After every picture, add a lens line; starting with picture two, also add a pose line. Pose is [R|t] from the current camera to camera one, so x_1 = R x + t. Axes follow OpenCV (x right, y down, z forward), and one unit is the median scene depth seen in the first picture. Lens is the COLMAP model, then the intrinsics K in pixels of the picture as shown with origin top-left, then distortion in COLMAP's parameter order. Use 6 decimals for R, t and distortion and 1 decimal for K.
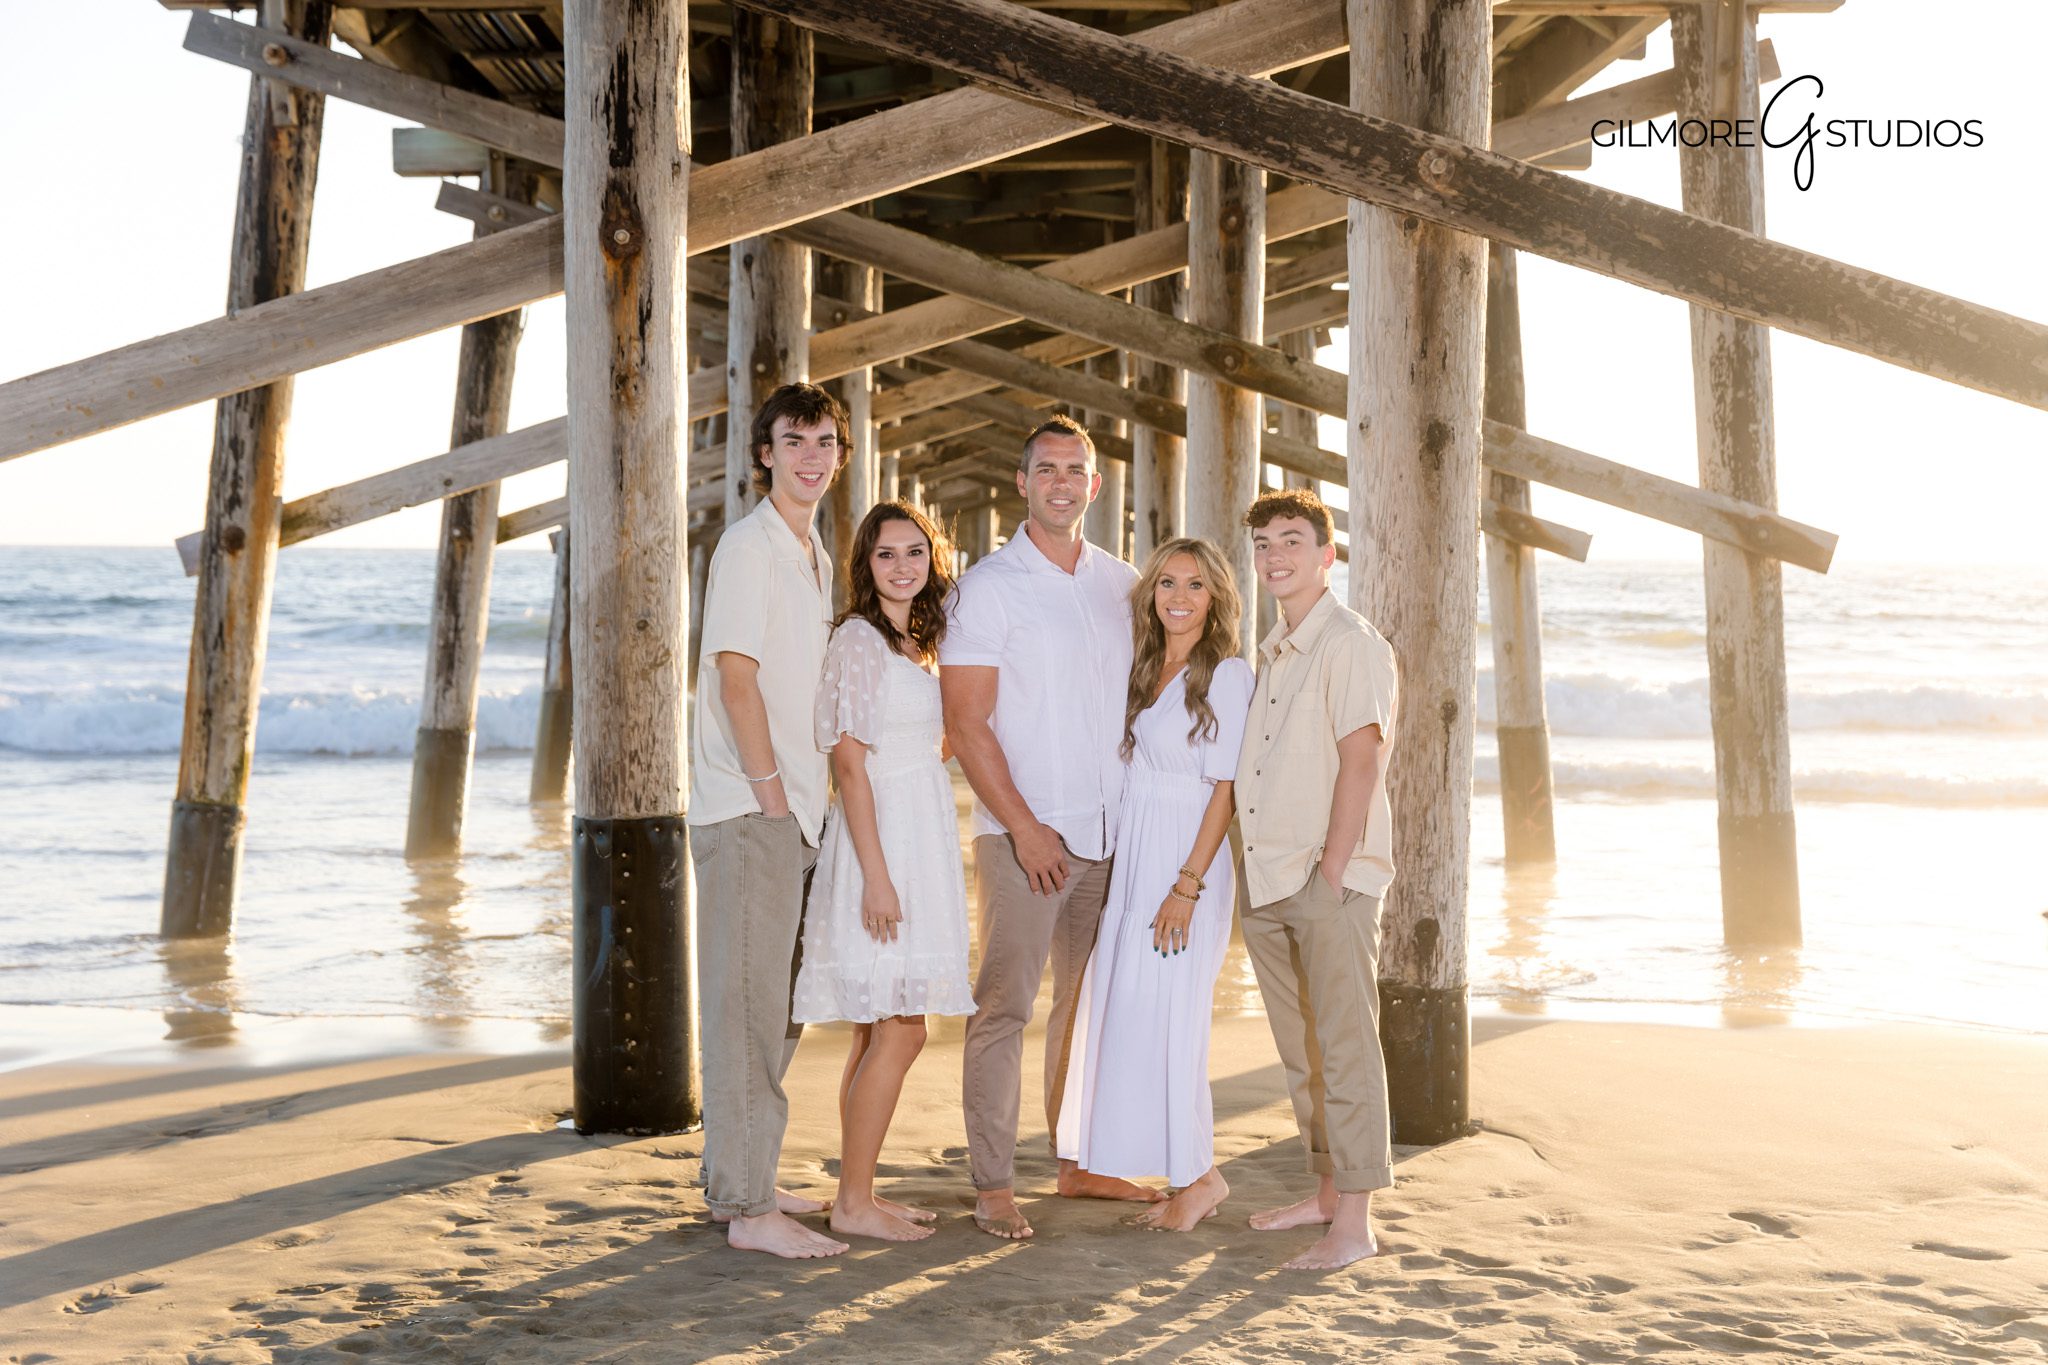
lens RADIAL K [[2897.9, 0, 1063.3], [0, 2897.9, 751.0], [0, 0, 1]] dist [0.008444, -0.005808]
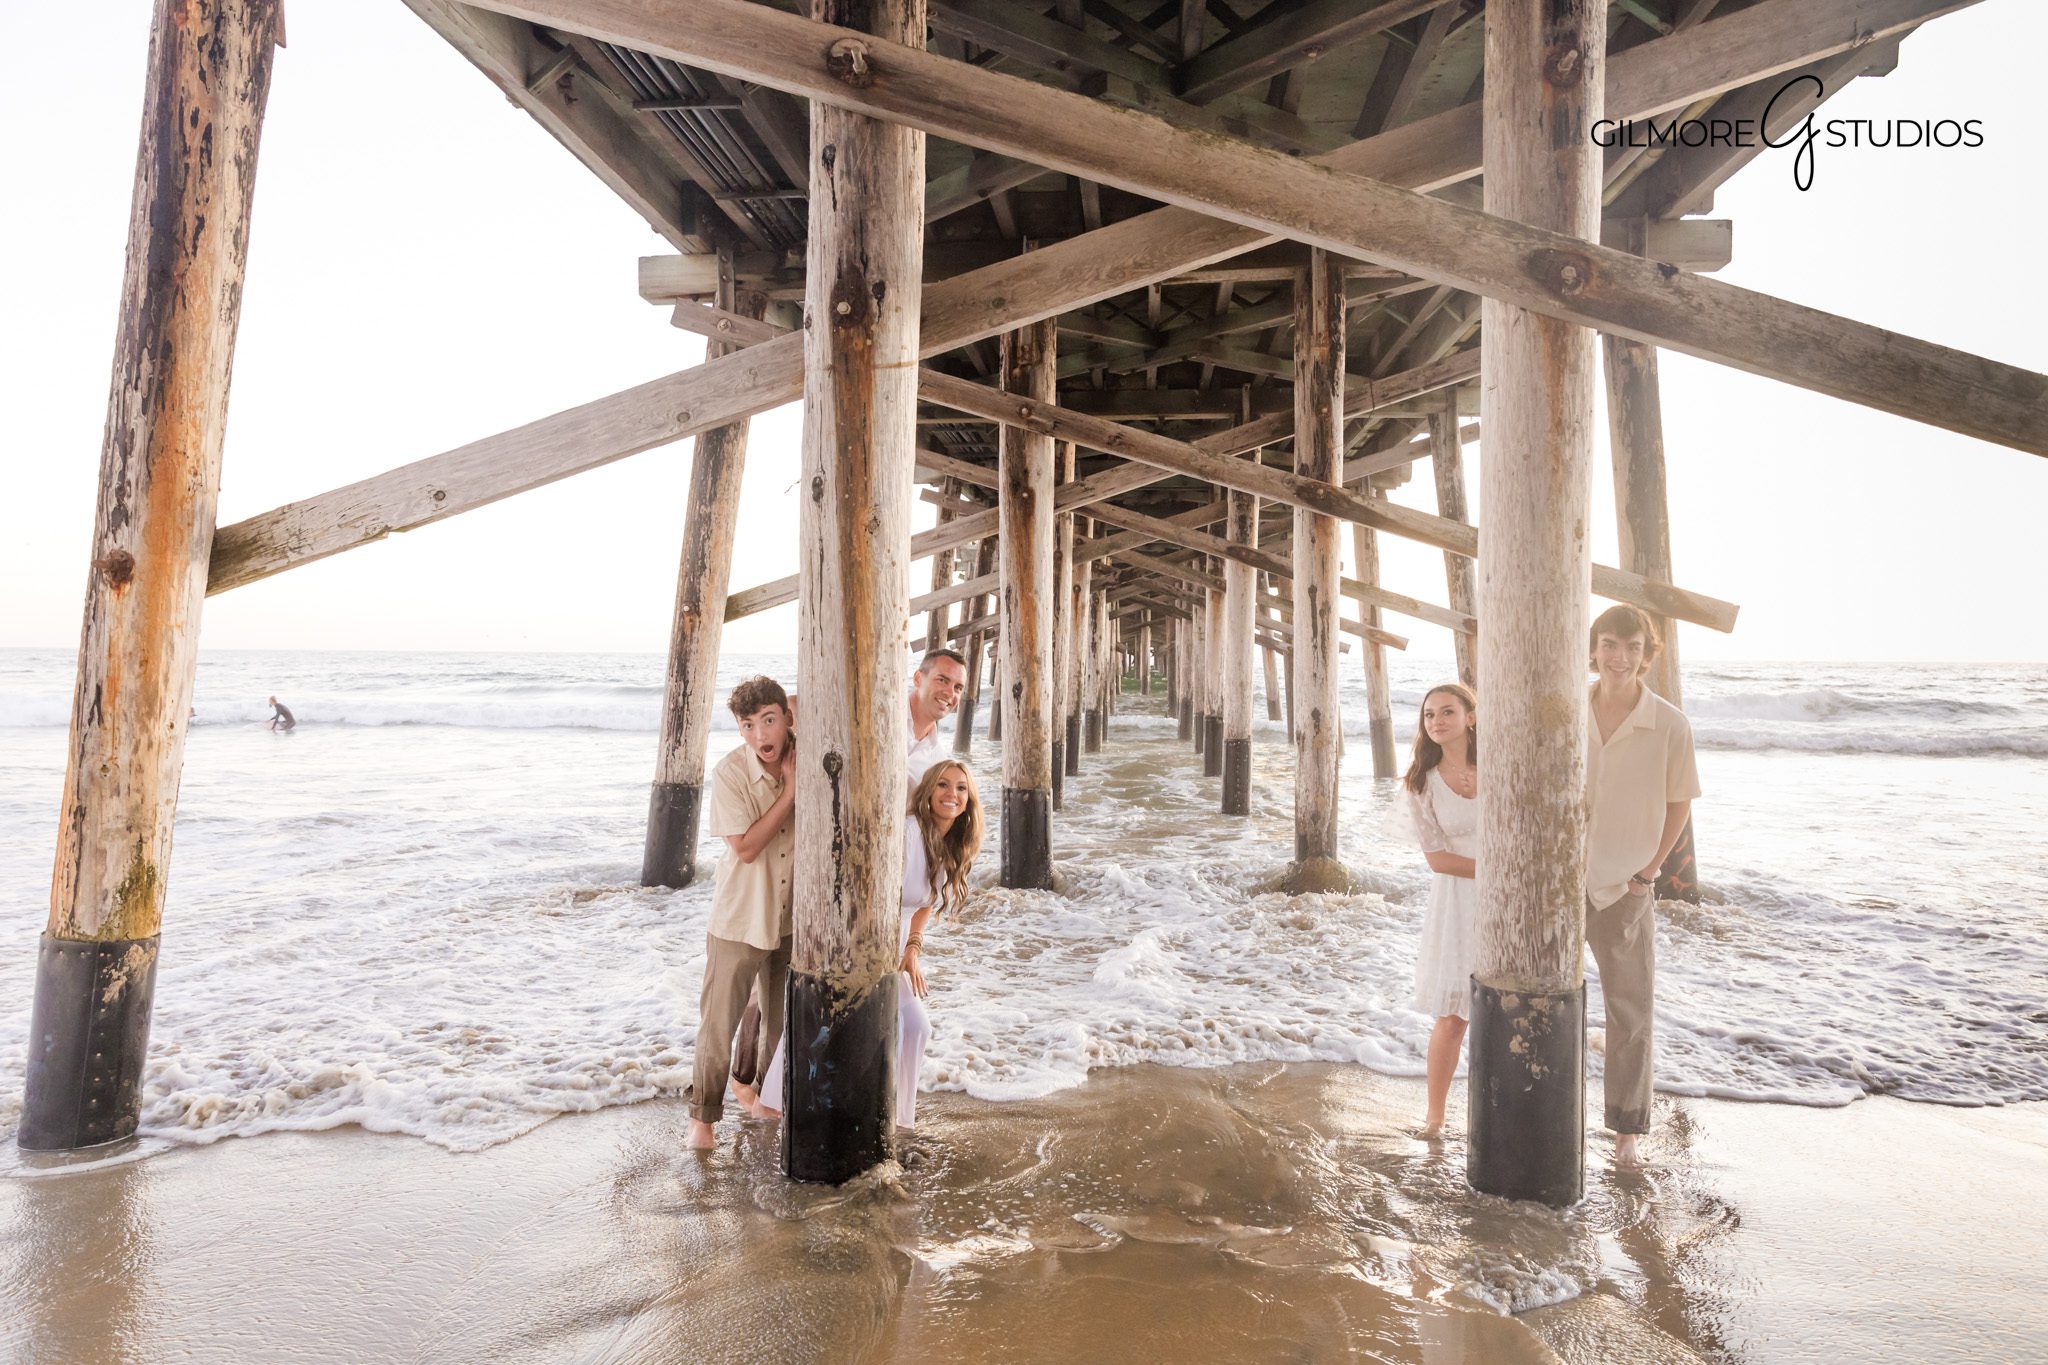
lens RADIAL K [[1564.6, 0, 1024.0], [0, 1564.6, 682.5], [0, 0, 1]] dist [0.004236, 0.001367]
pose [[0.994621, 0.001409, -0.103570, -0.045687], [-0.006494, 0.998789, -0.048776, -0.051093], [0.103376, 0.049186, 0.993425, 1.181292]]
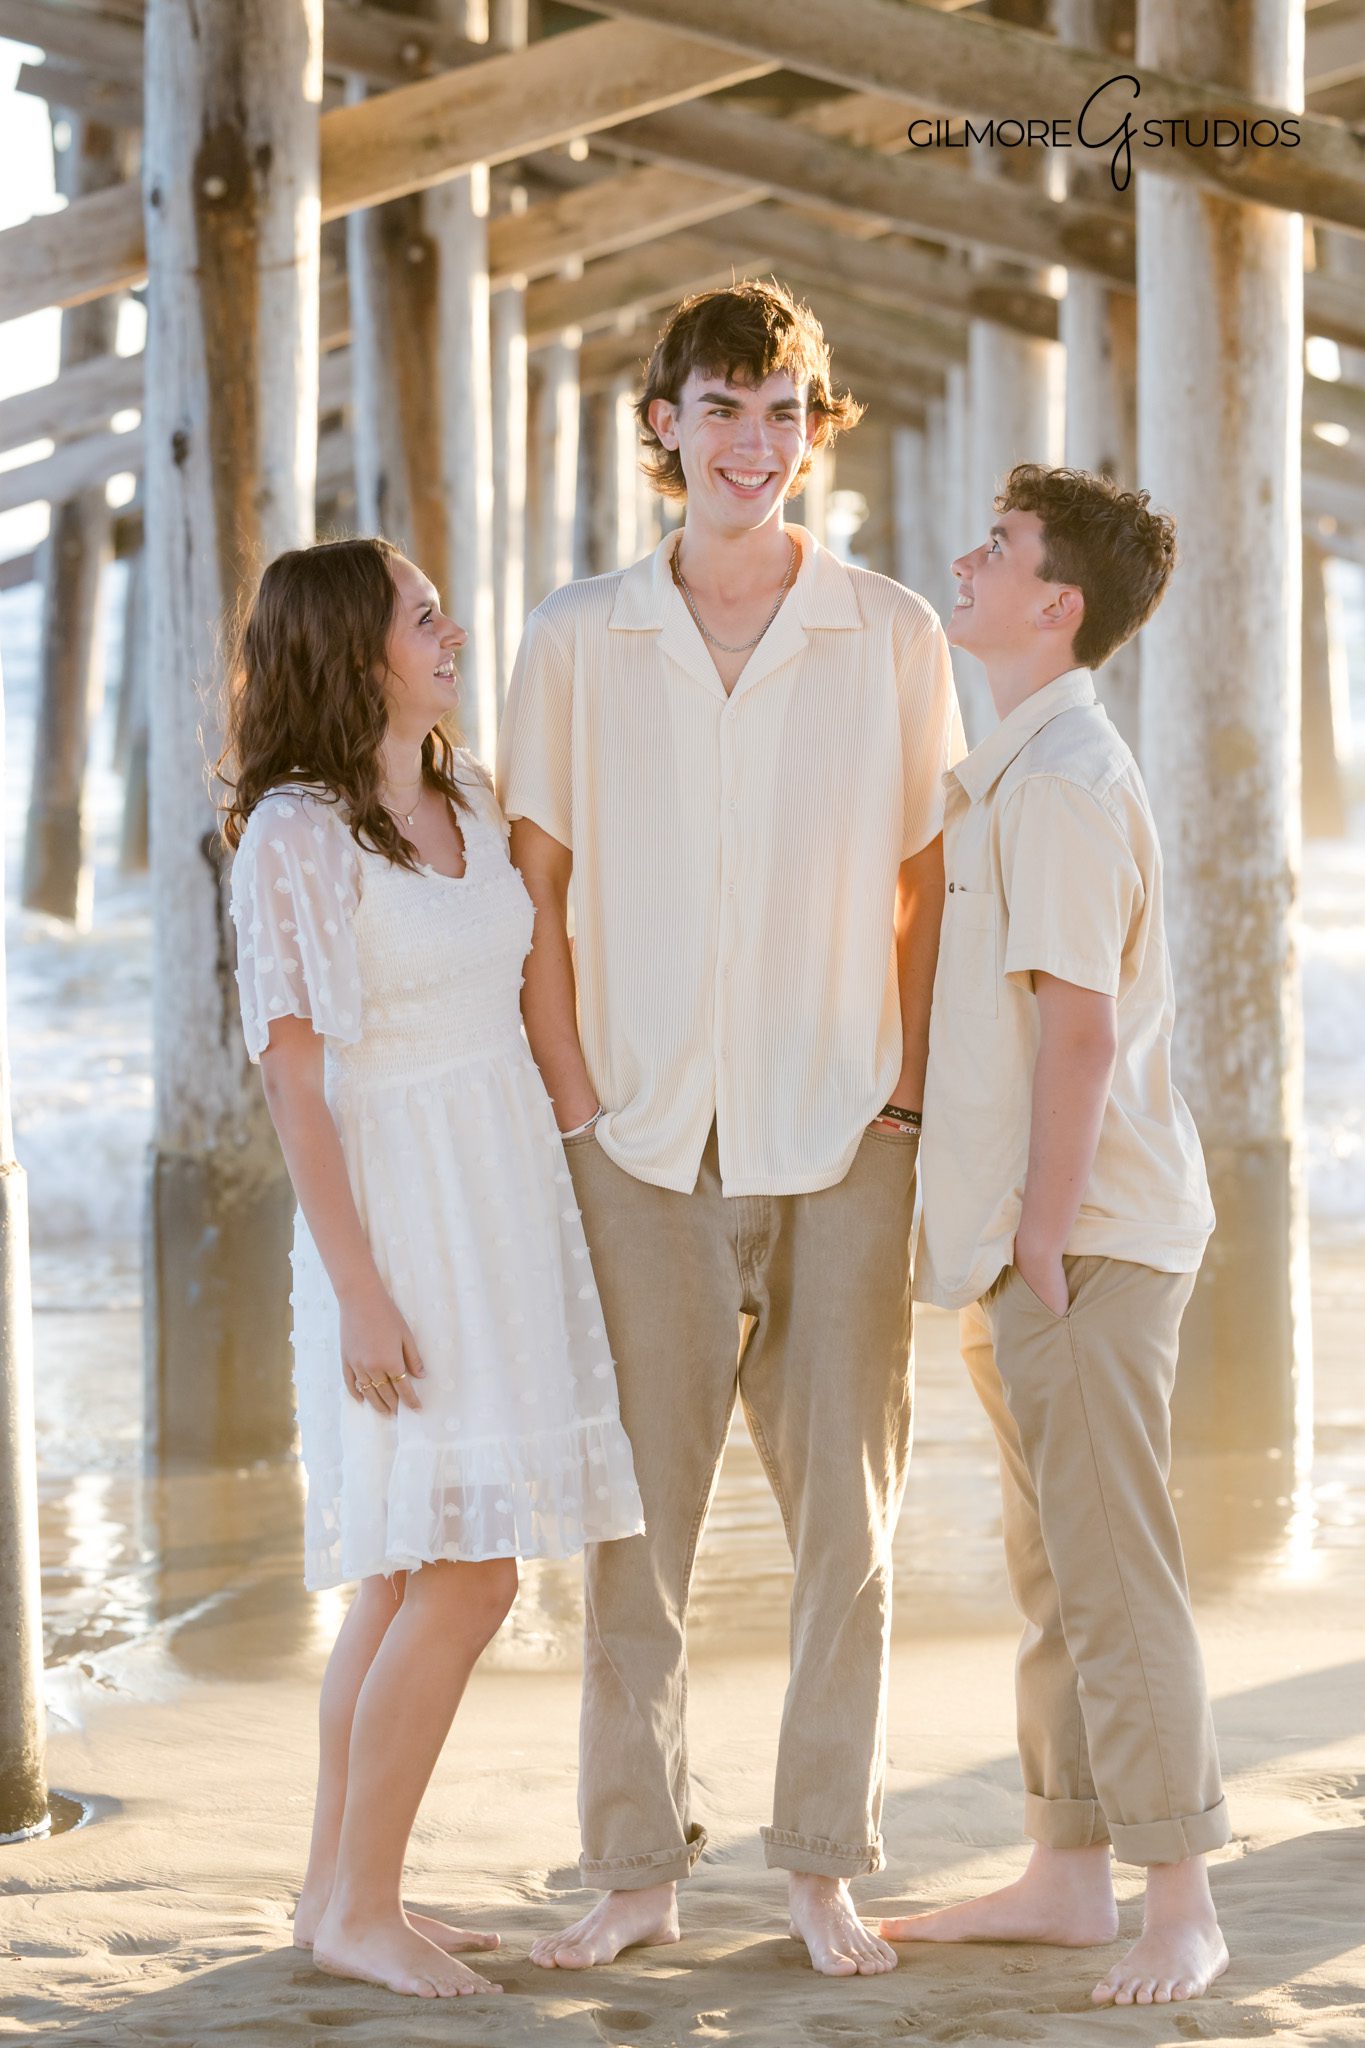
lens RADIAL K [[6420.1, 0, 580.1], [0, 6420.1, 1021.8], [0, 0, 1]] dist [-0.053263, 0.741847]
pose [[0.997900, -0.016991, -0.062505, 0.029149], [0.017424, 0.999828, 0.006397, -0.007398], [0.062385, -0.007473, 0.998024, -0.042401]]
